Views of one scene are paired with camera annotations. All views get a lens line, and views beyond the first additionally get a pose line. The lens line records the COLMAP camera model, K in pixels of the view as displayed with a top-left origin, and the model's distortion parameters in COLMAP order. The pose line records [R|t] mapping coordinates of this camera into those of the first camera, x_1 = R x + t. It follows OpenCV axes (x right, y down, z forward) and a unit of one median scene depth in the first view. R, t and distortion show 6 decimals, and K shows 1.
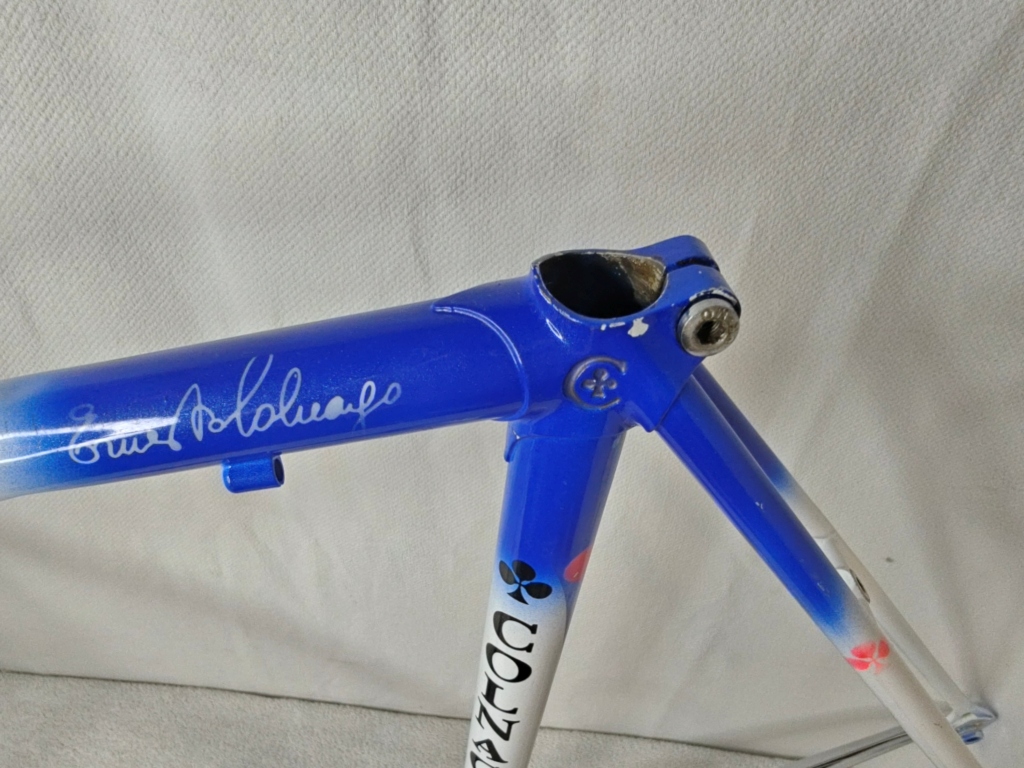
lens RADIAL K [[828.6, 0, 512.0], [0, 828.6, 384.0], [0, 0, 1]] dist [0.028399, -0.028166]
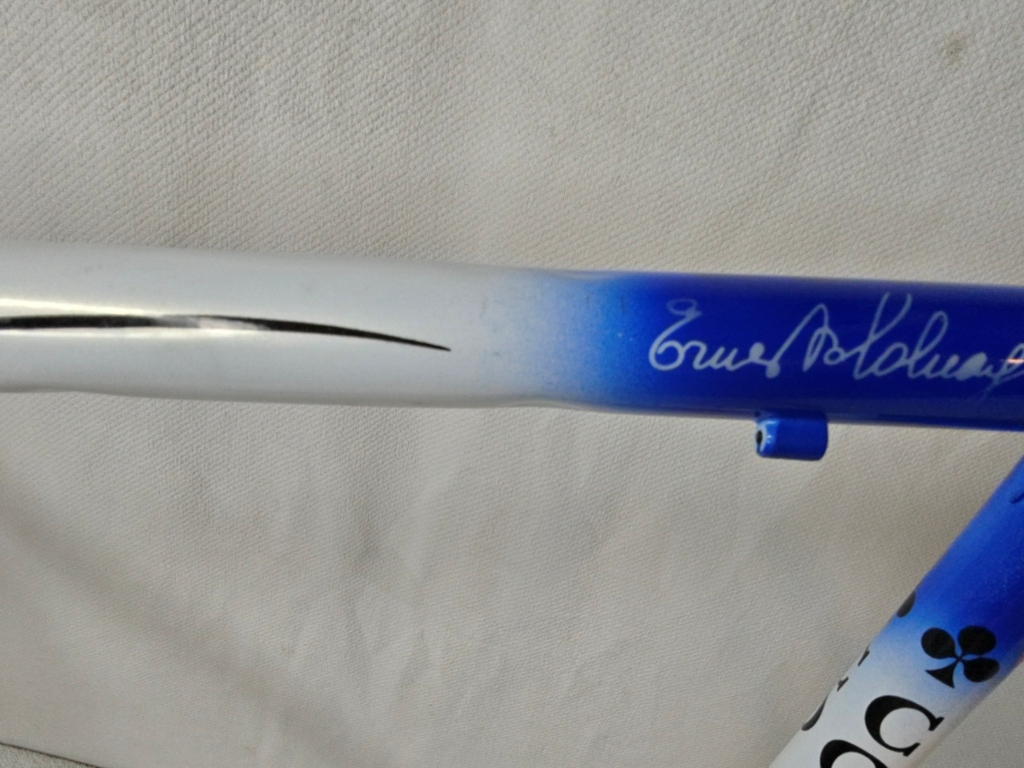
lens RADIAL K [[746.6, 0, 512.0], [0, 746.6, 384.0], [0, 0, 1]] dist [0.007426, -0.003828]
pose [[0.969318, 0.232150, 0.080802, -0.452805], [-0.203558, 0.942362, -0.265552, 0.215839], [-0.137792, 0.240956, 0.960705, 0.192506]]
